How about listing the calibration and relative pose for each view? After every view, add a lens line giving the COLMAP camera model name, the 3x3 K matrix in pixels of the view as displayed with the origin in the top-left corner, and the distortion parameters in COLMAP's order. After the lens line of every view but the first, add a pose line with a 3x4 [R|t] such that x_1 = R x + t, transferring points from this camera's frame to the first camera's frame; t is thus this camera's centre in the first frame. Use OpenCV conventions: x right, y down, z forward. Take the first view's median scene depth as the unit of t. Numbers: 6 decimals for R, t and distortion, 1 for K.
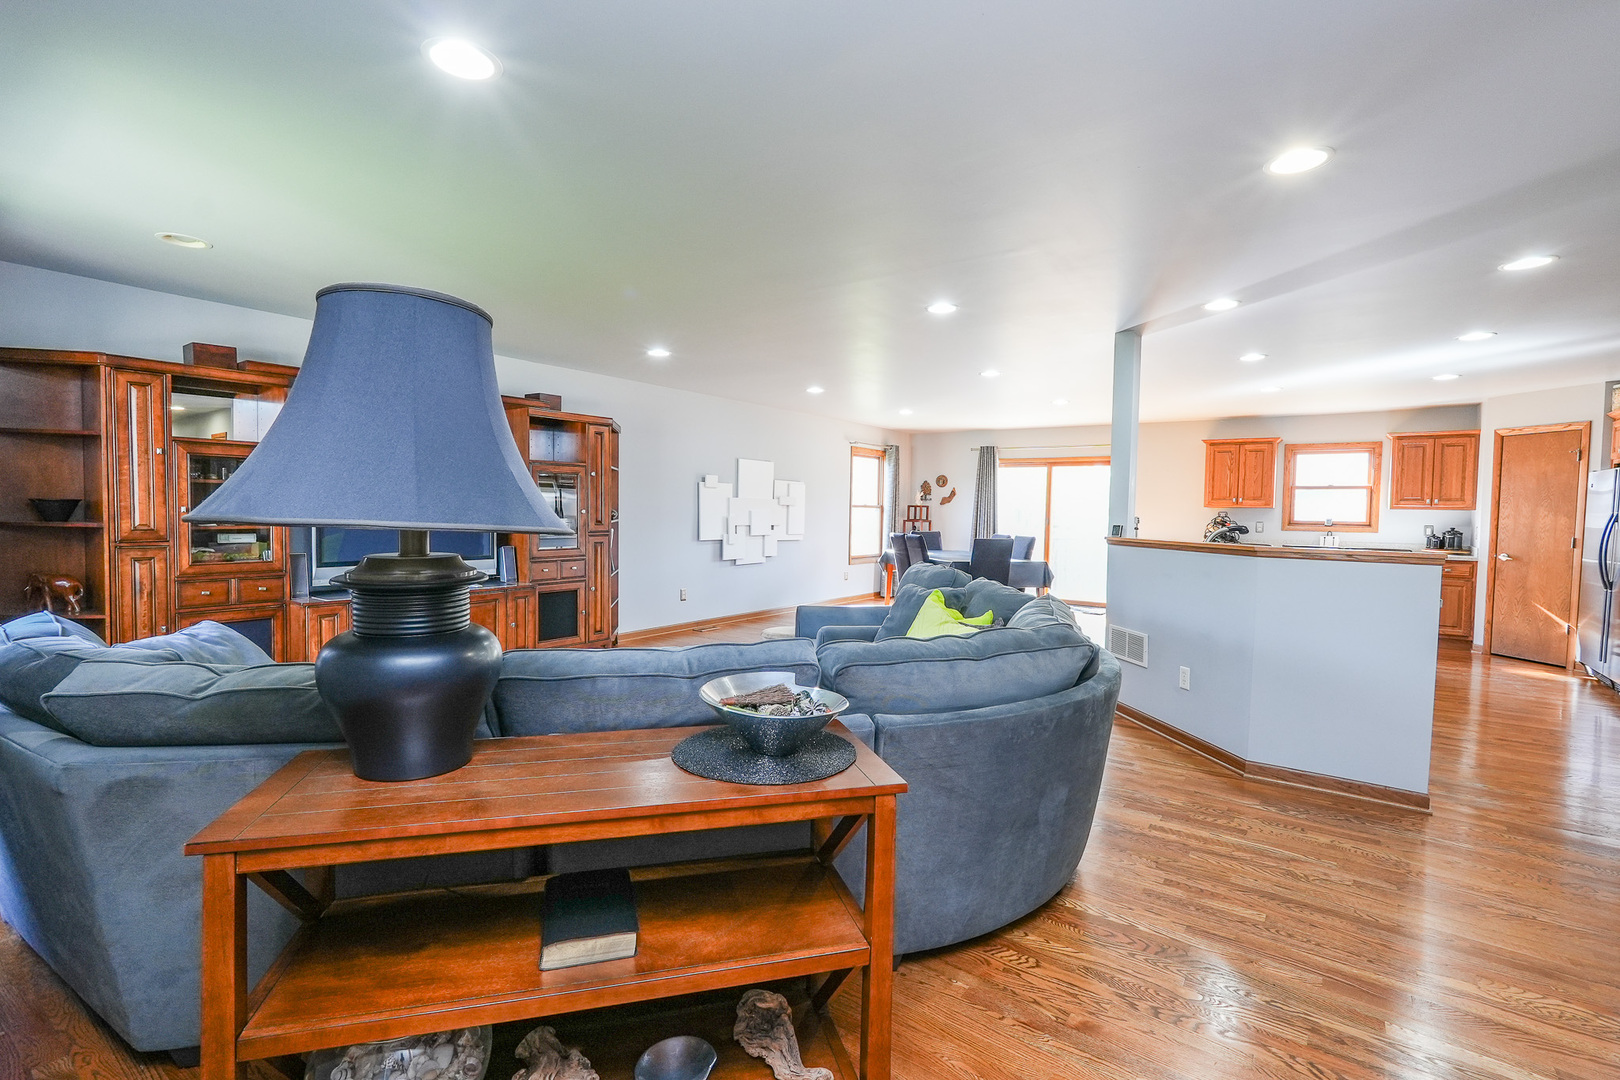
lens RADIAL K [[741.9, 0, 805.1], [0, 741.9, 540.9], [0, 0, 1]] dist [-0.018705, 0.008448]
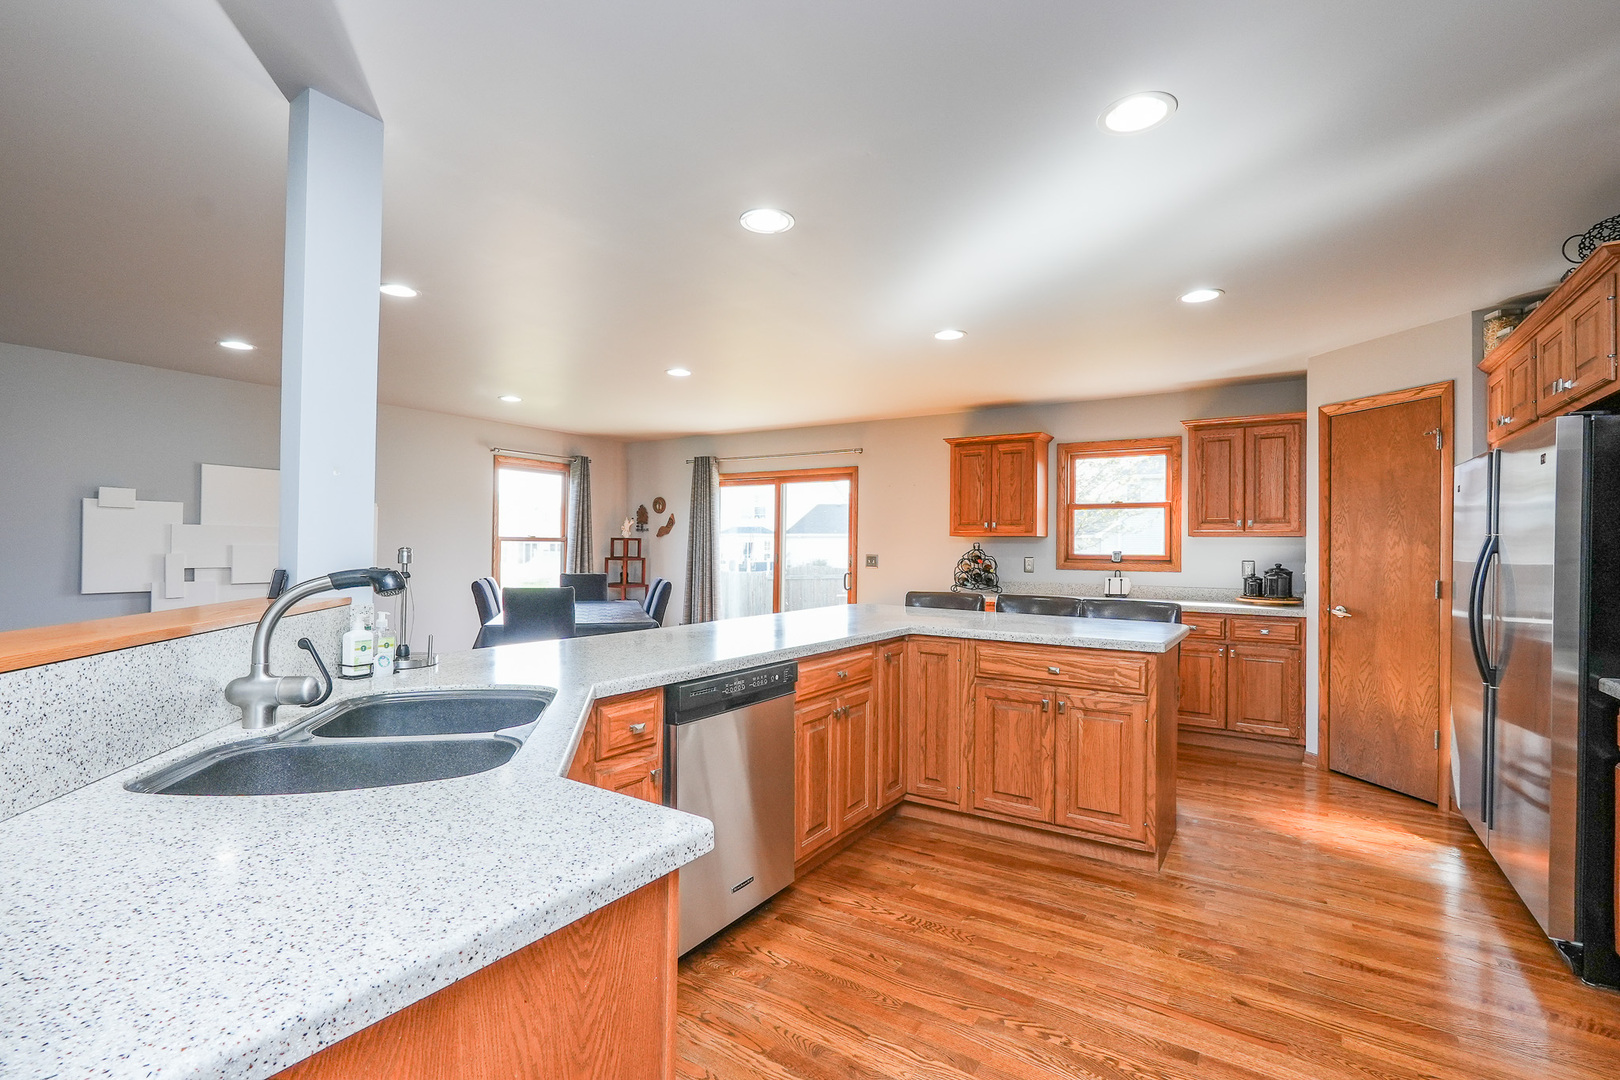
lens RADIAL K [[741.9, 0, 805.8], [0, 741.9, 540.9], [0, 0, 1]] dist [-0.018705, 0.008448]
pose [[0.998636, -0.005427, 0.051935, 0.397565], [0.008072, 0.998674, -0.050839, -0.007754], [-0.051590, 0.051188, 0.997356, 0.341420]]
